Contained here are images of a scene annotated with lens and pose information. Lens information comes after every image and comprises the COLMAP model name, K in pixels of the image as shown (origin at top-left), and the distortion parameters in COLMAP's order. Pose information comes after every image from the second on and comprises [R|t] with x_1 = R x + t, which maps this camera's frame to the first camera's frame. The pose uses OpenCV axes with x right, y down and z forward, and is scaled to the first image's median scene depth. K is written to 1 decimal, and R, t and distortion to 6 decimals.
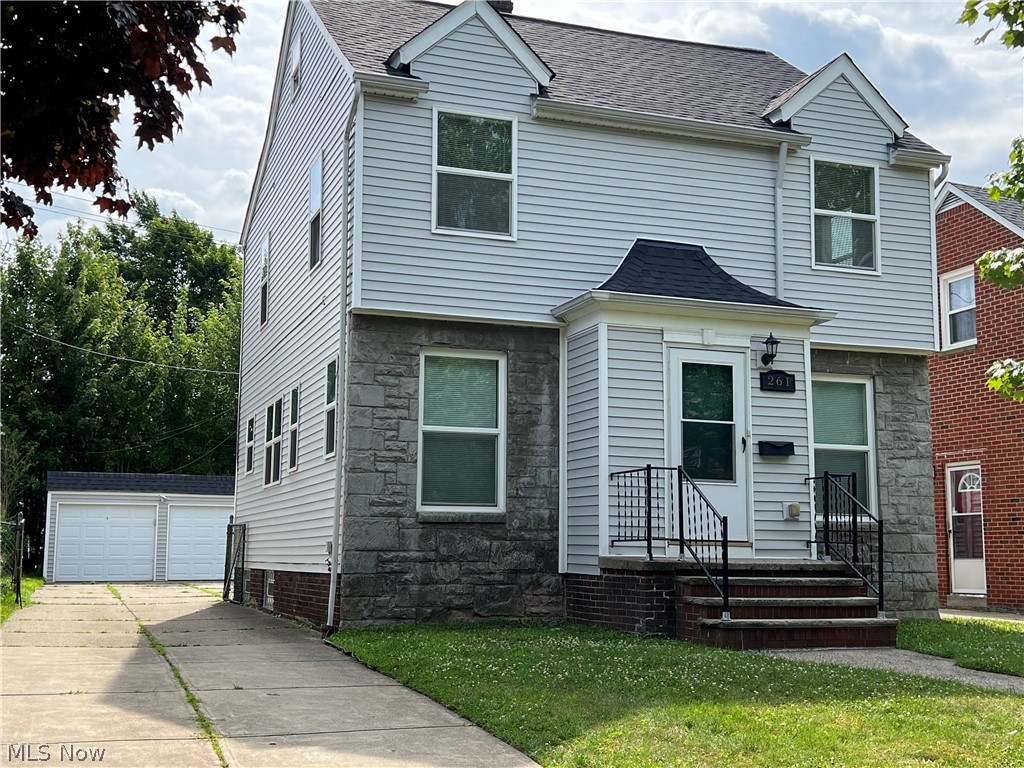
lens RADIAL K [[1249.6, 0, 512.0], [0, 1249.6, 384.0], [0, 0, 1]] dist [-0.004508, -0.016619]
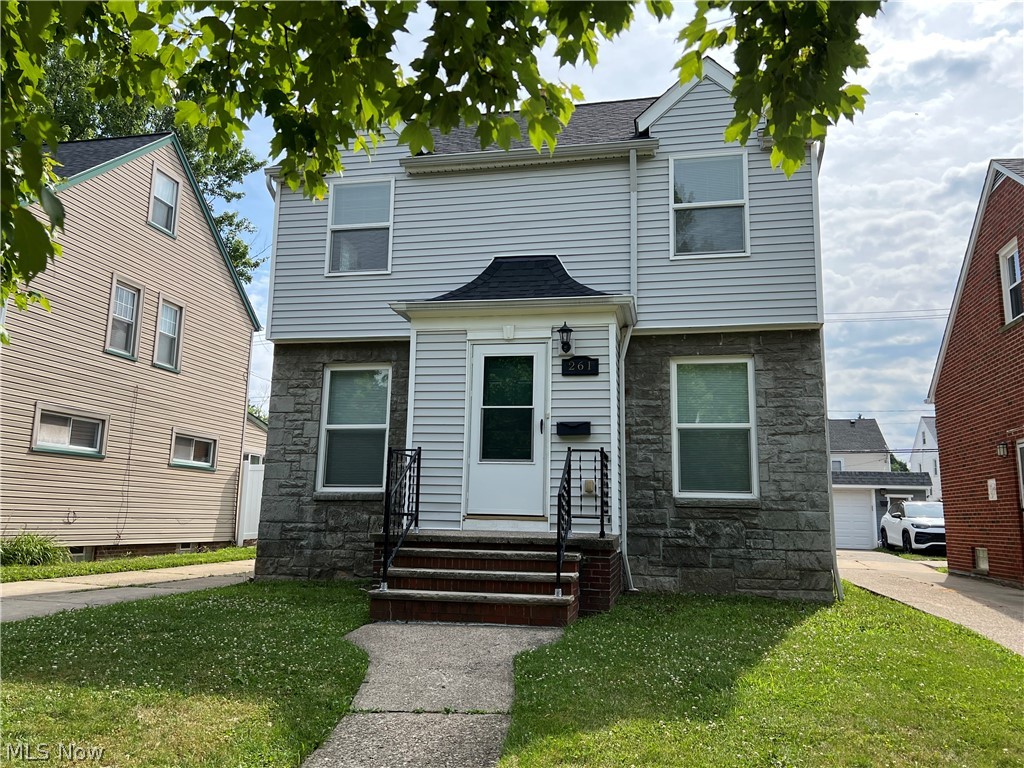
lens RADIAL K [[807.9, 0, 513.2], [0, 807.9, 368.3], [0, 0, 1]] dist [0.009808, -0.003830]
pose [[0.851518, -0.089343, -0.516657, 0.529177], [0.058901, 0.995438, -0.075059, 0.048981], [0.521006, 0.033483, 0.852896, 0.383501]]
